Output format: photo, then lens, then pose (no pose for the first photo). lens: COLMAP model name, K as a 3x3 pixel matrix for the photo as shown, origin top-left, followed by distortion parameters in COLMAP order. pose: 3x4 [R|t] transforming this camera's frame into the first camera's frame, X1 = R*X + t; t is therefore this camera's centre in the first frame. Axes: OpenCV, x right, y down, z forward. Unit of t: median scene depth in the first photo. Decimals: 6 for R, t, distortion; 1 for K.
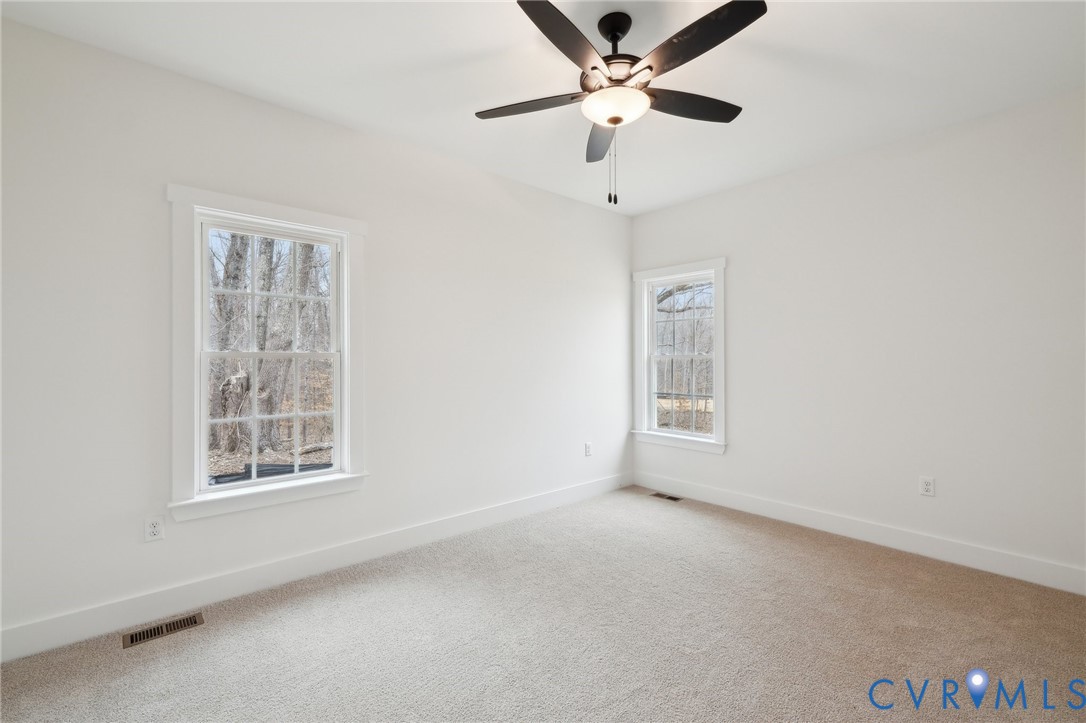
lens RADIAL K [[474.2, 0, 537.6], [0, 474.2, 355.2], [0, 0, 1]] dist [0.014104, -0.000482]
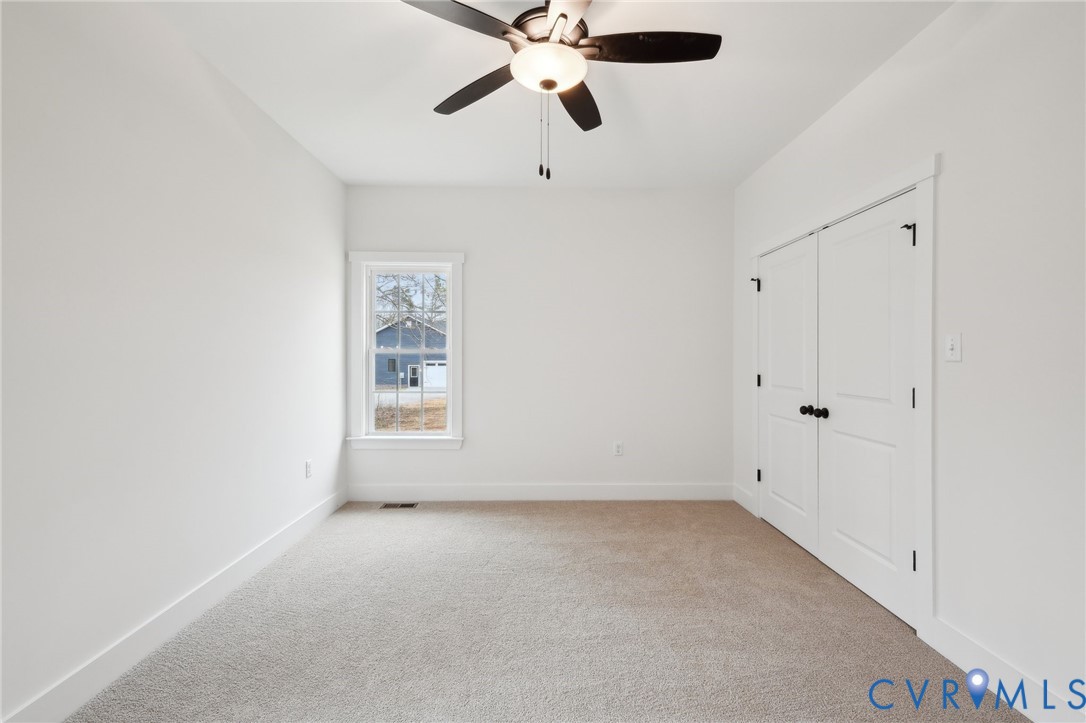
lens RADIAL K [[474.2, 0, 544.3], [0, 474.2, 352.2], [0, 0, 1]] dist [0.014104, -0.000482]
pose [[0.638412, 0.011109, 0.769614, -0.258304], [-0.013405, 0.999905, -0.003313, 0.004755], [-0.769578, -0.008201, 0.638500, 0.214180]]
